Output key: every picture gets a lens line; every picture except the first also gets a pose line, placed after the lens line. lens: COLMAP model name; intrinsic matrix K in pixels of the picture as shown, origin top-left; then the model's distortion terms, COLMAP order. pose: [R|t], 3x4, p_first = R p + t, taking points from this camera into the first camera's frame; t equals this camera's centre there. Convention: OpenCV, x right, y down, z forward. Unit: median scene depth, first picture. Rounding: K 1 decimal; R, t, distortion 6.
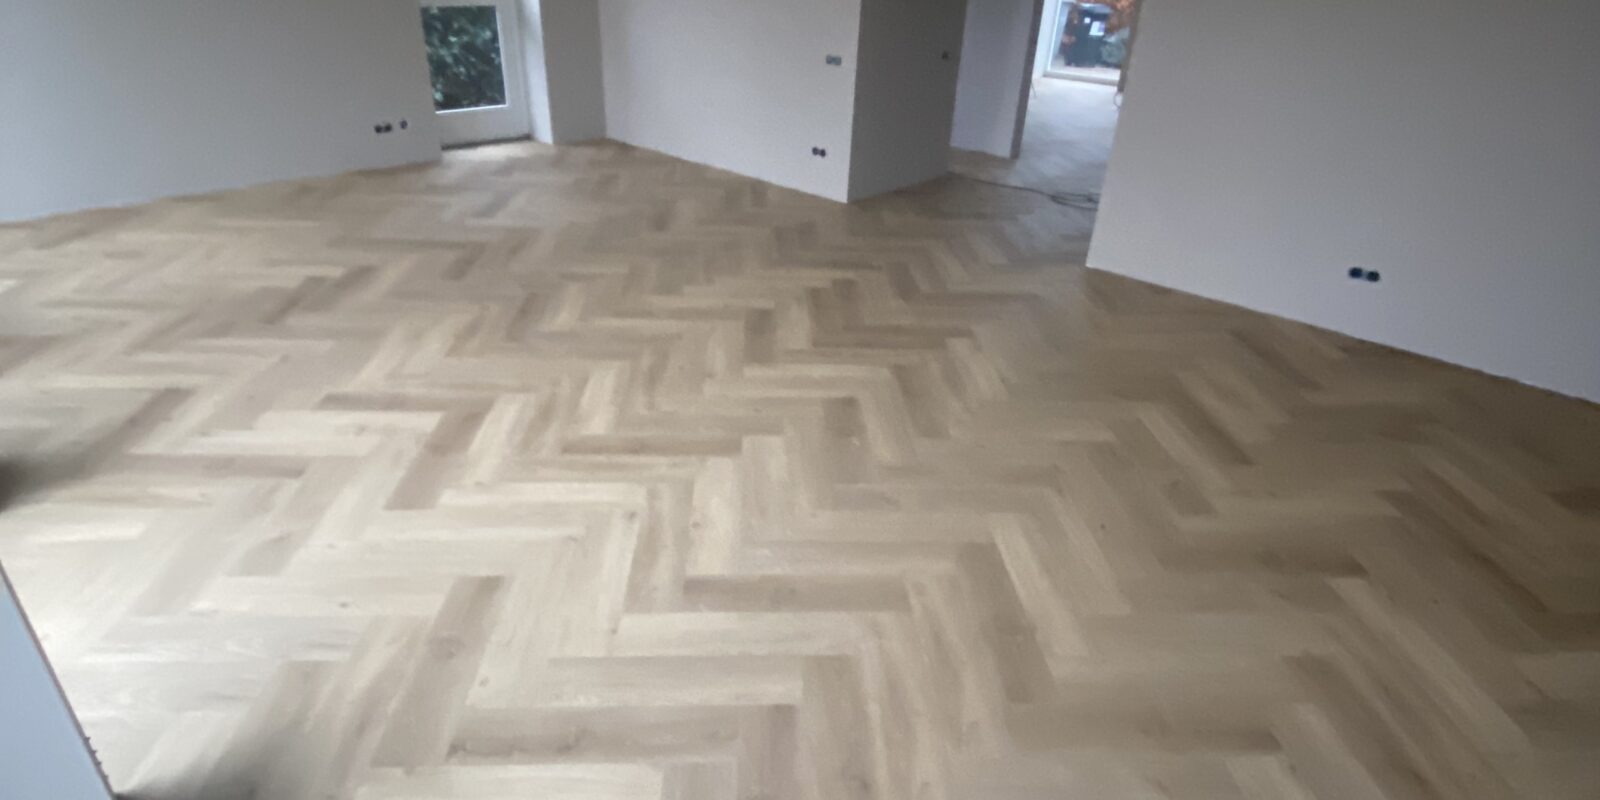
lens RADIAL K [[852.1, 0, 800.0], [0, 852.1, 400.0], [0, 0, 1]] dist [0.044972, -0.054855]
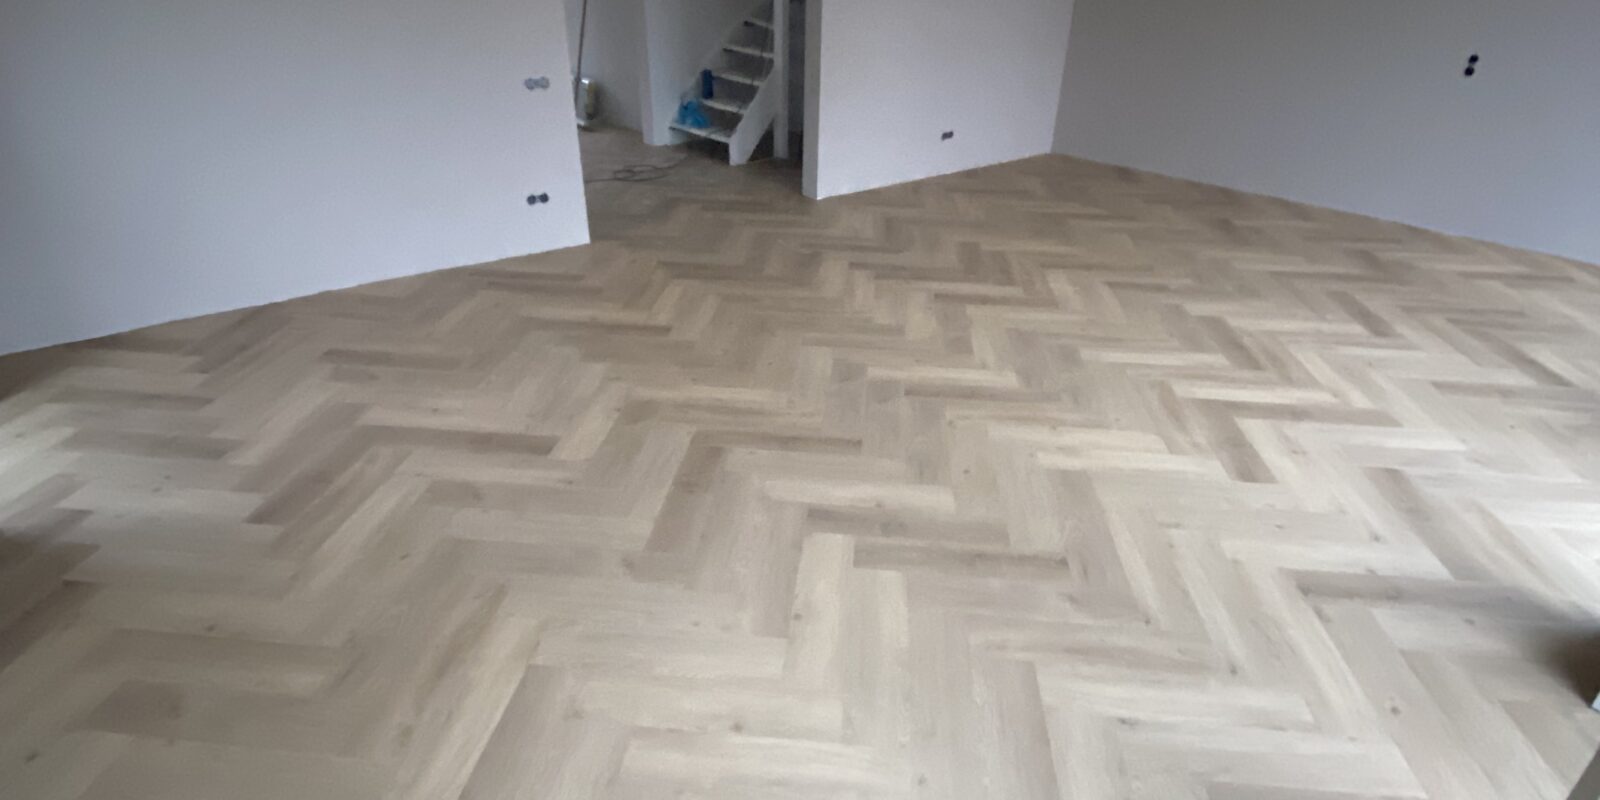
lens RADIAL K [[852.1, 0, 800.0], [0, 852.1, 400.0], [0, 0, 1]] dist [0.044972, -0.054855]
pose [[0.165804, -0.492176, 0.854559, -1.348707], [0.453218, 0.807648, 0.377223, -0.619991], [-0.875844, 0.324756, 0.356975, 1.051928]]
